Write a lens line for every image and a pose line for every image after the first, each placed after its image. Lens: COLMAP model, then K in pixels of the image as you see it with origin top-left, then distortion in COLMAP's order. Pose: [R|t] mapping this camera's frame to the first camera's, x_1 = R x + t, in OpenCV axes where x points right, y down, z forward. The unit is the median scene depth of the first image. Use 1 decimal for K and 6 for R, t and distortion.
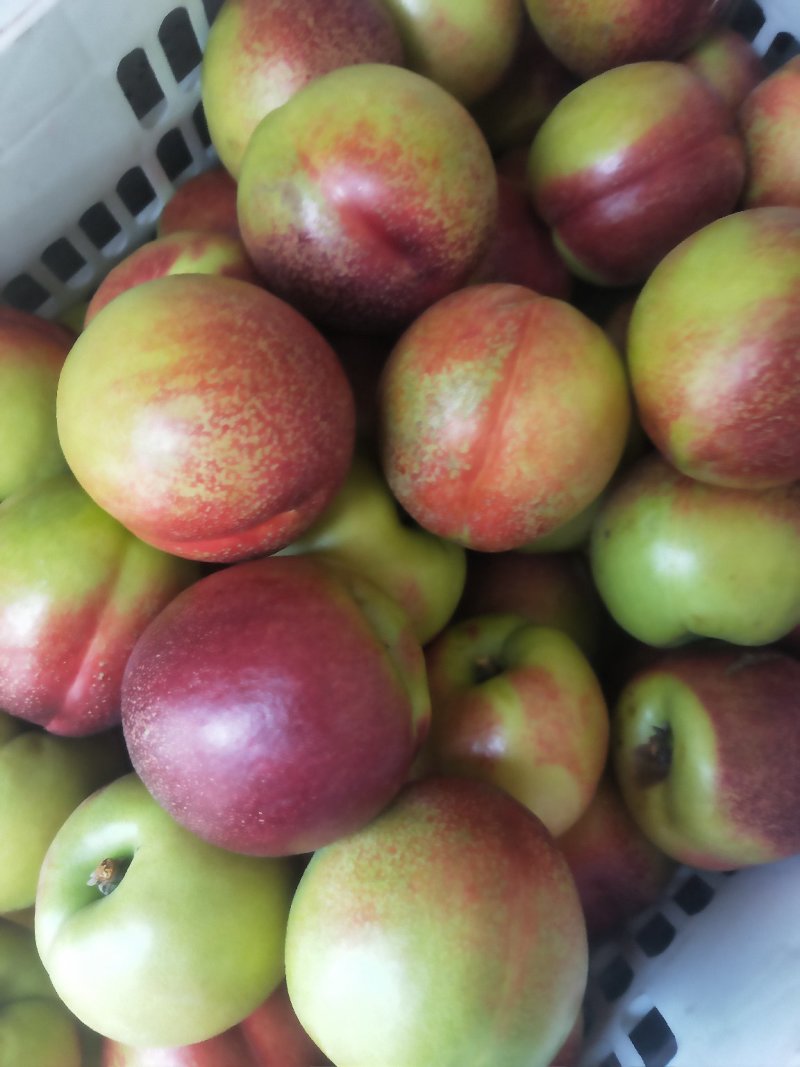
lens RADIAL K [[871.0, 0, 400.0], [0, 871.0, 533.5], [0, 0, 1]] dist [0.002584, 0.059755]
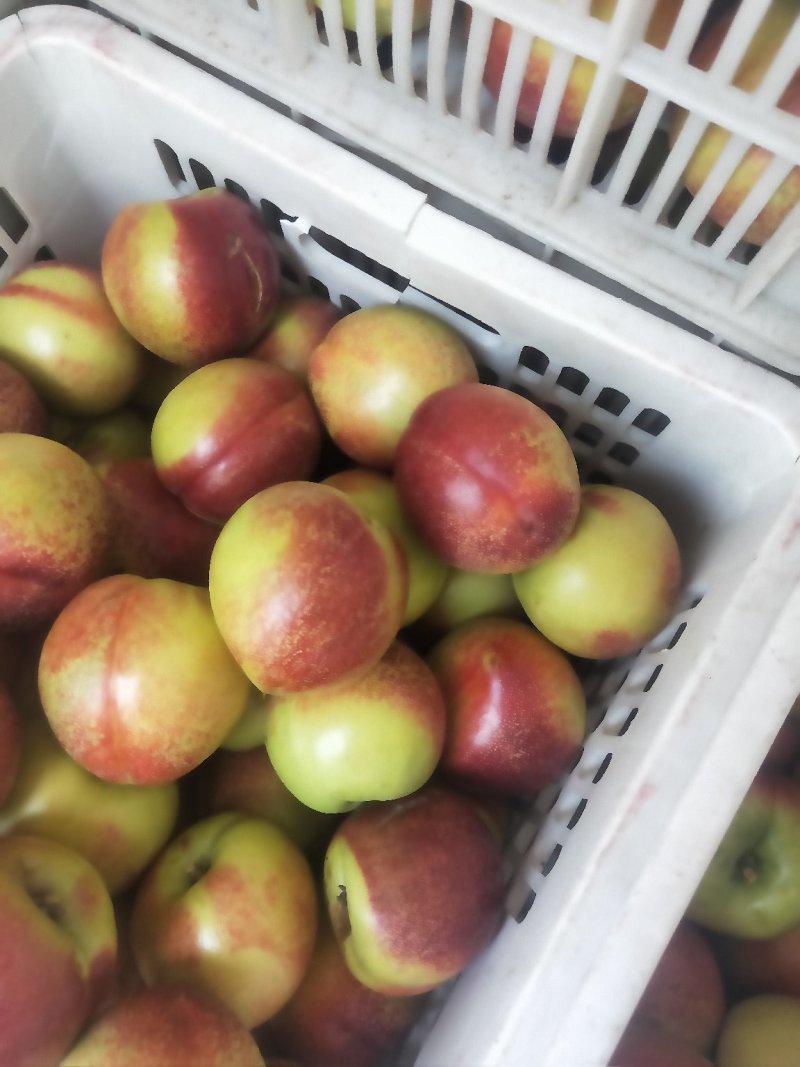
lens RADIAL K [[871.0, 0, 400.0], [0, 871.0, 533.5], [0, 0, 1]] dist [0.002584, 0.059755]
pose [[0.966909, -0.251797, 0.041062, 0.492864], [0.254744, 0.961661, -0.101552, -0.114416], [-0.013917, 0.108652, 0.993982, -0.279959]]
